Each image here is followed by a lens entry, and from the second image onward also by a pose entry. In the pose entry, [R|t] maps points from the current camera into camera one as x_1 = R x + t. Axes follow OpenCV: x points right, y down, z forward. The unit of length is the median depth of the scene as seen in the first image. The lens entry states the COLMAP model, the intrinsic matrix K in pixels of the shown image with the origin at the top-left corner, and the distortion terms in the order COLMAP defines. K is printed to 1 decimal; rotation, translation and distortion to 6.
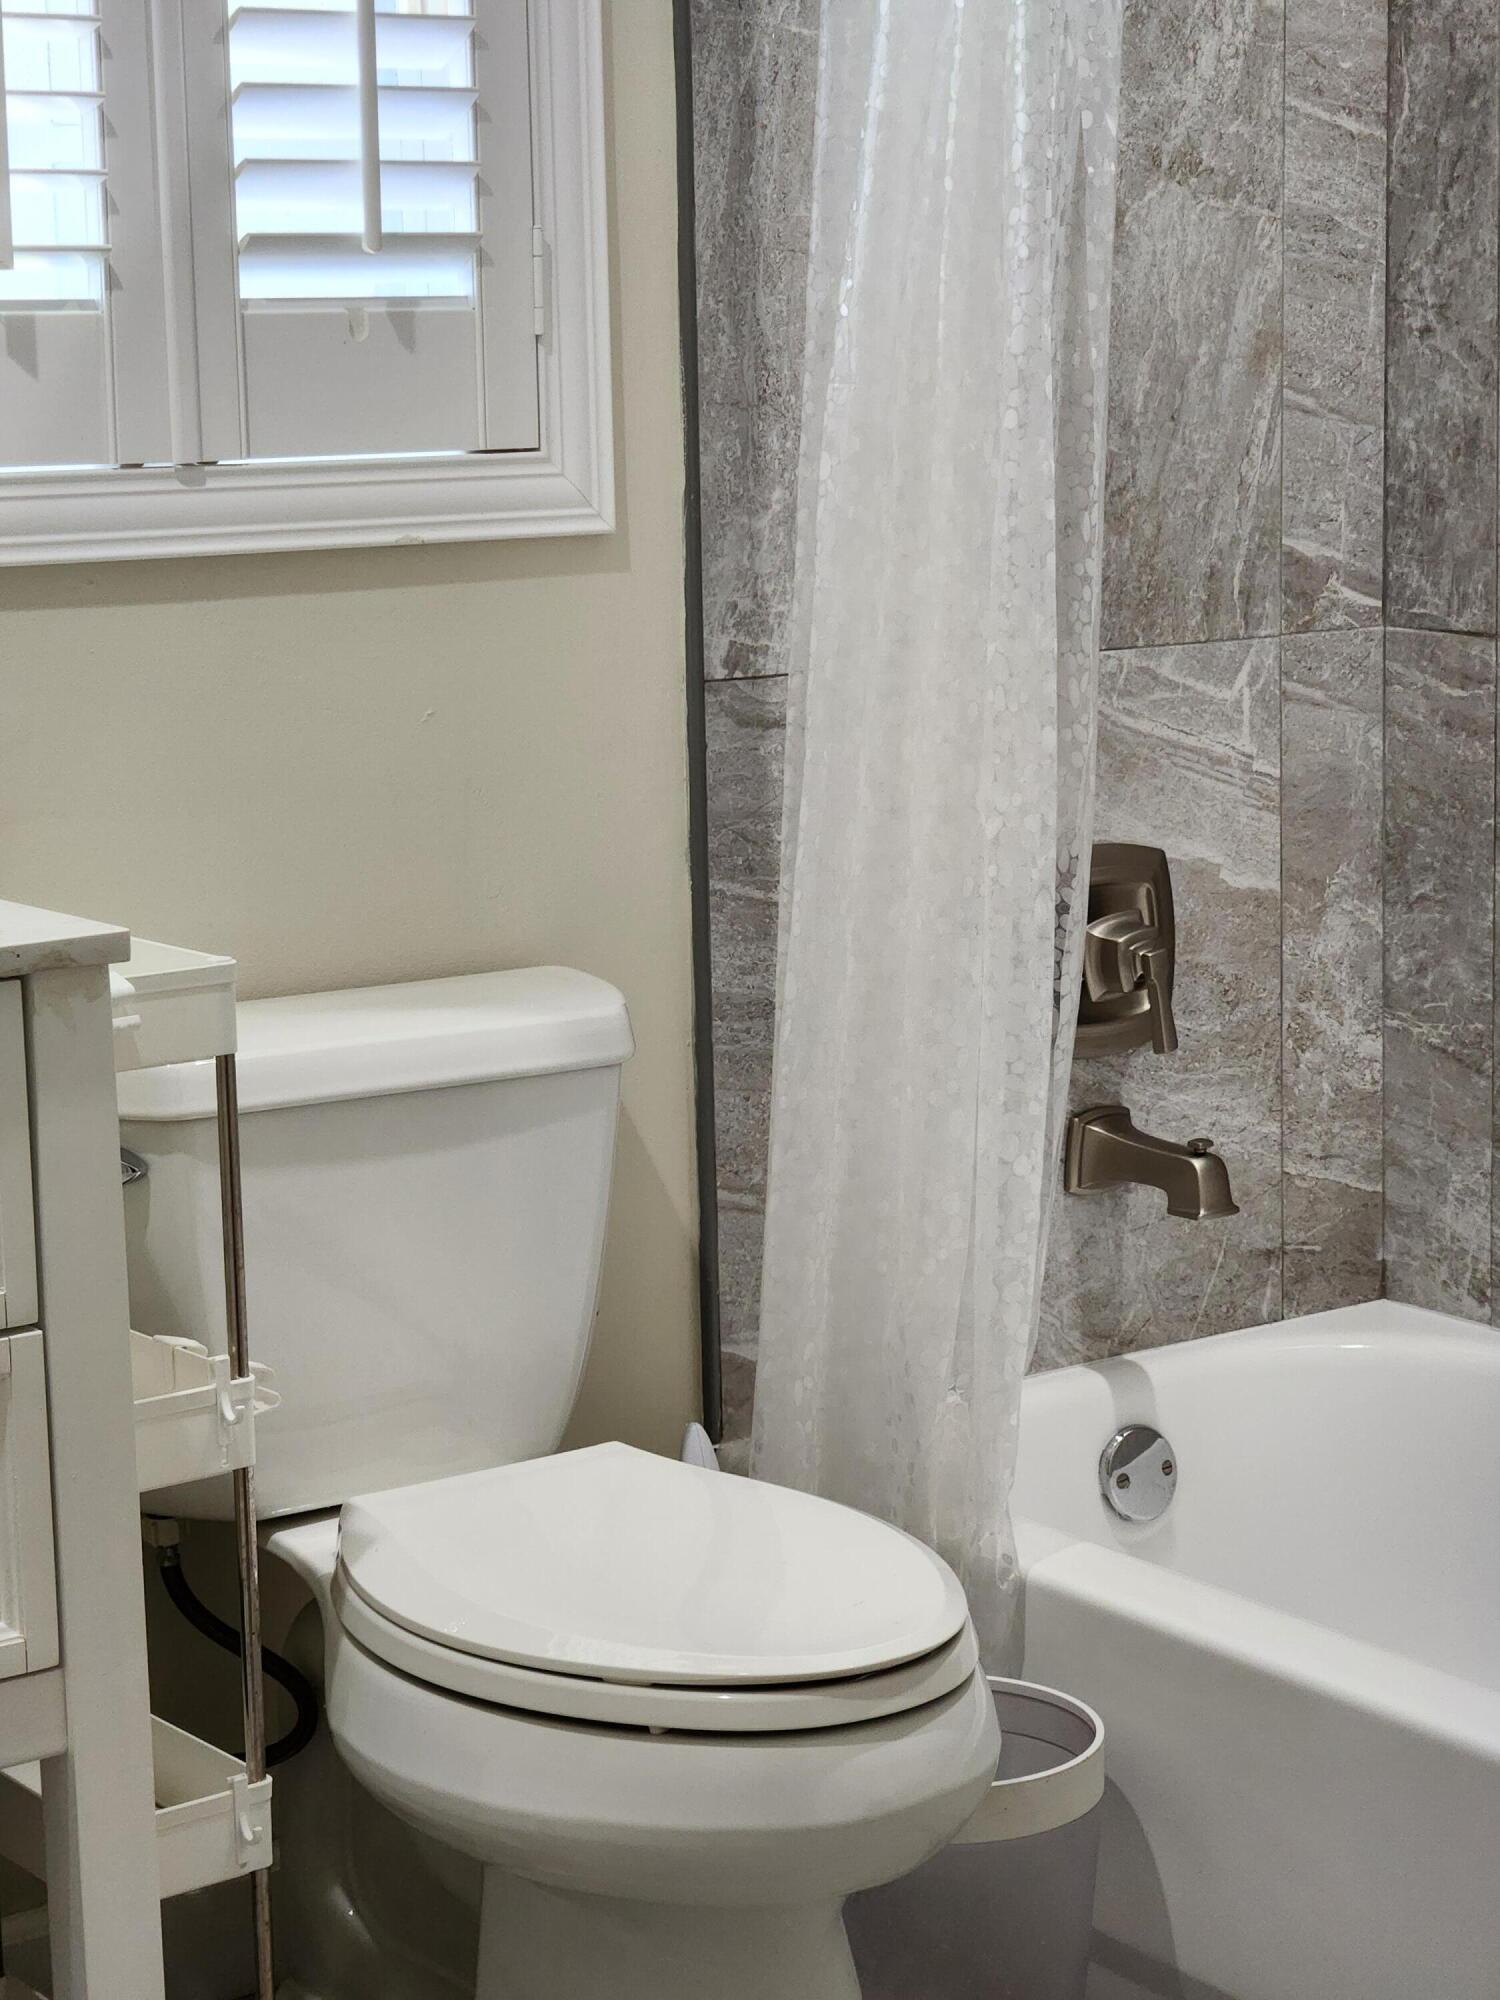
lens RADIAL K [[3831.0, 0, 750.0], [0, 3831.0, 1000.0], [0, 0, 1]] dist [-0.056552, 0.751333]
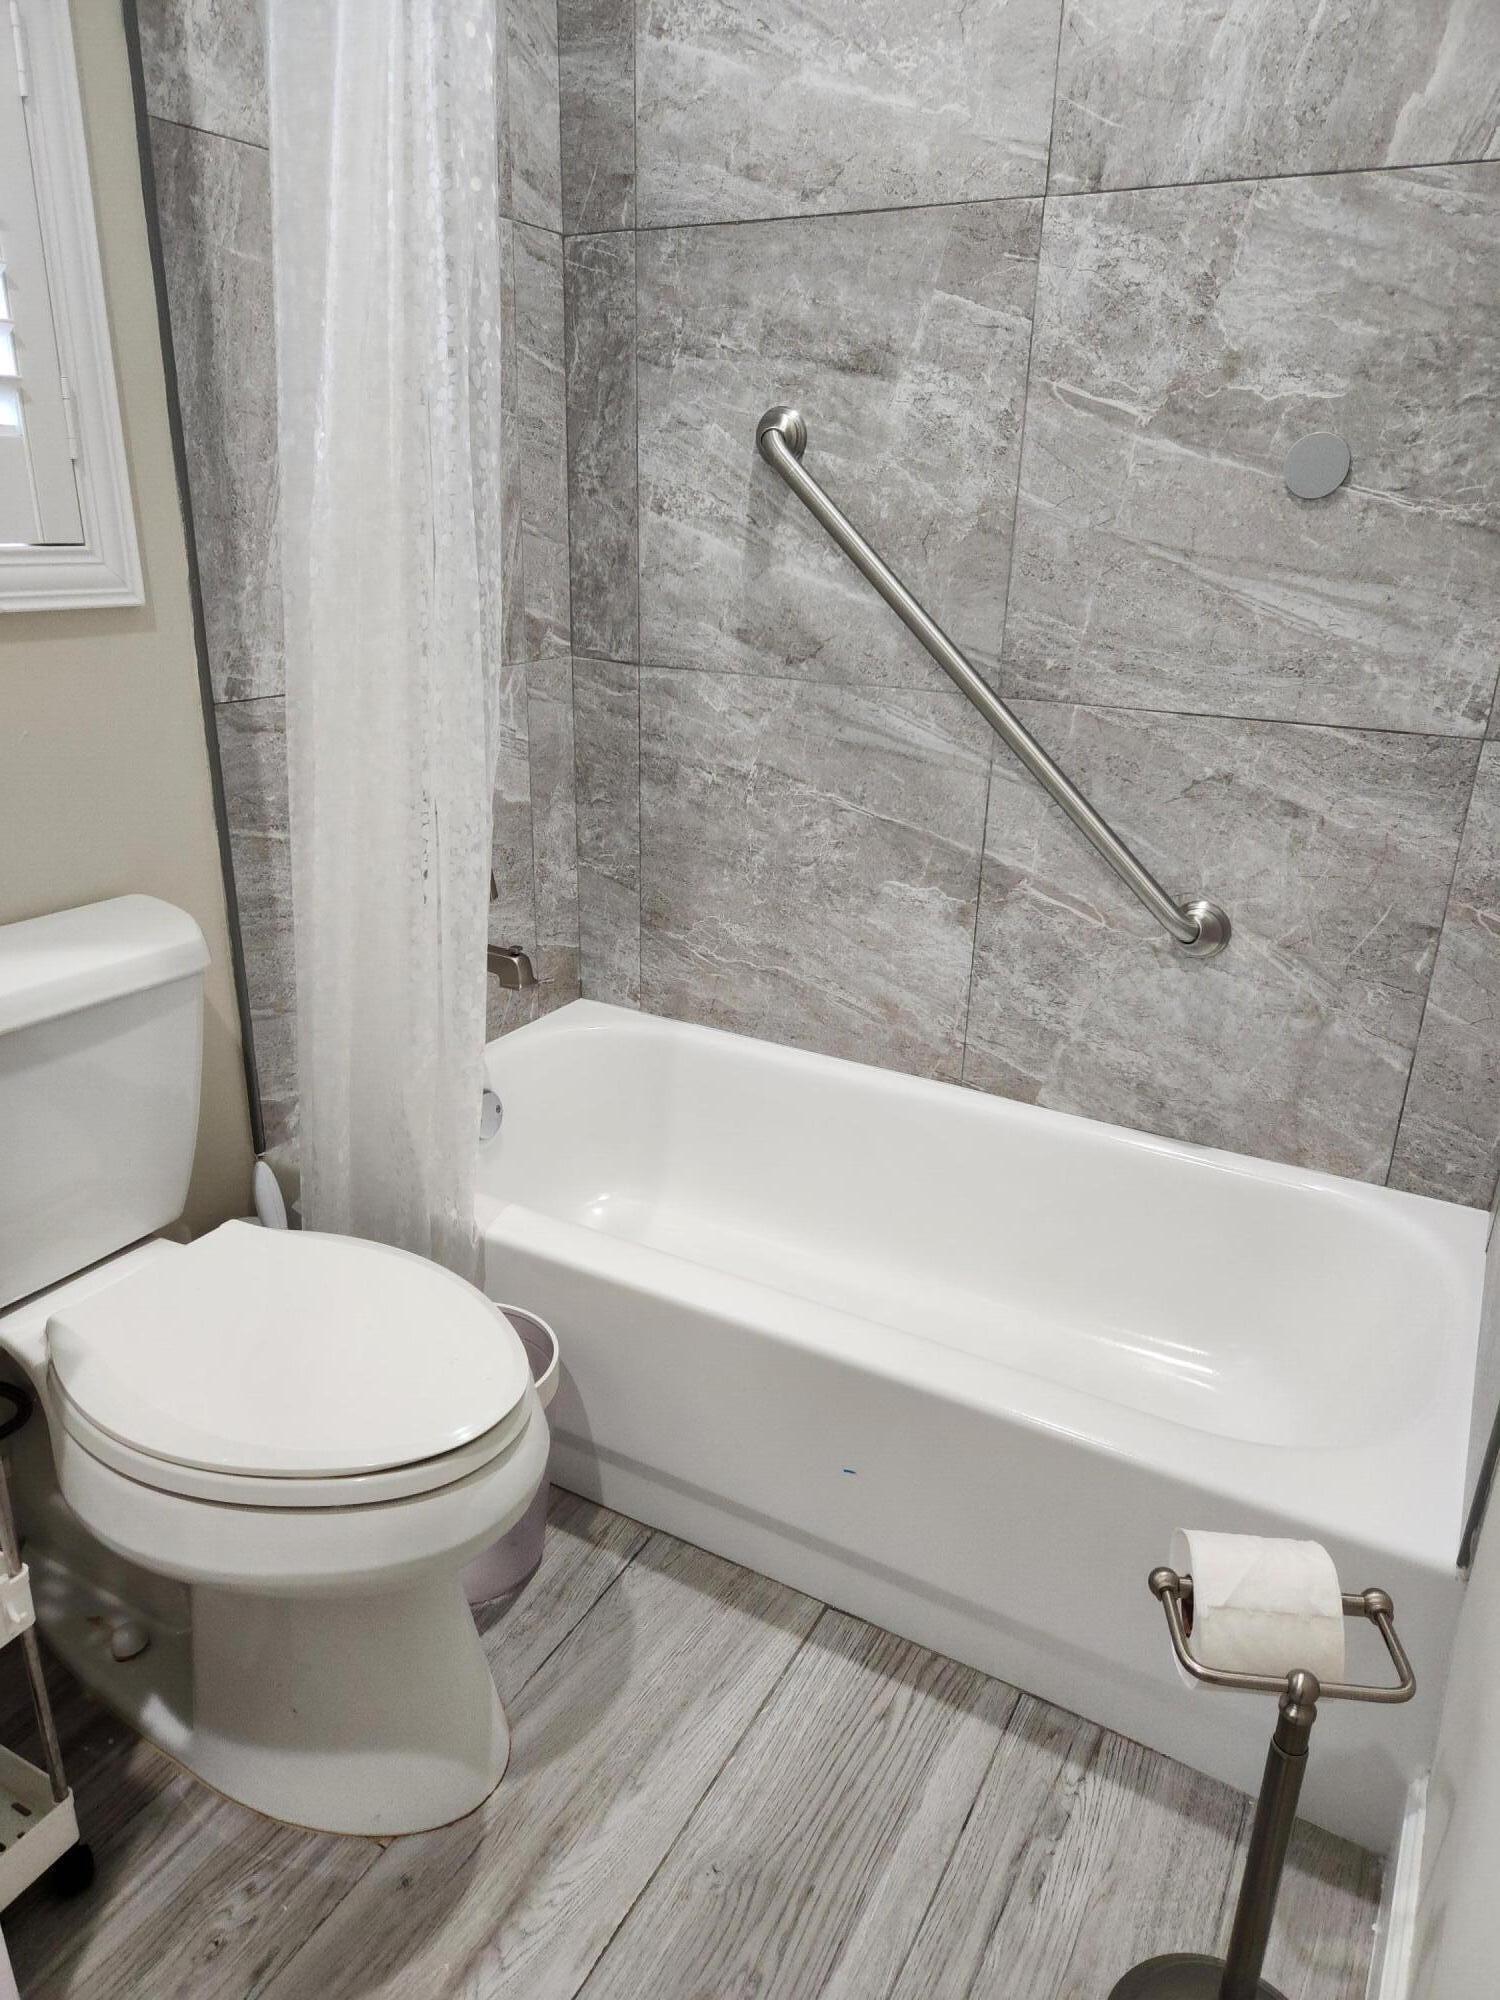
lens RADIAL K [[1352.4, 0, 751.6], [0, 1352.4, 1016.6], [0, 0, 1]] dist [0.077035, -0.070087]
pose [[0.906899, -0.107841, 0.407314, -0.050901], [0.027152, 0.979640, 0.198918, -0.058455], [-0.420473, -0.169339, 0.891362, 0.355306]]
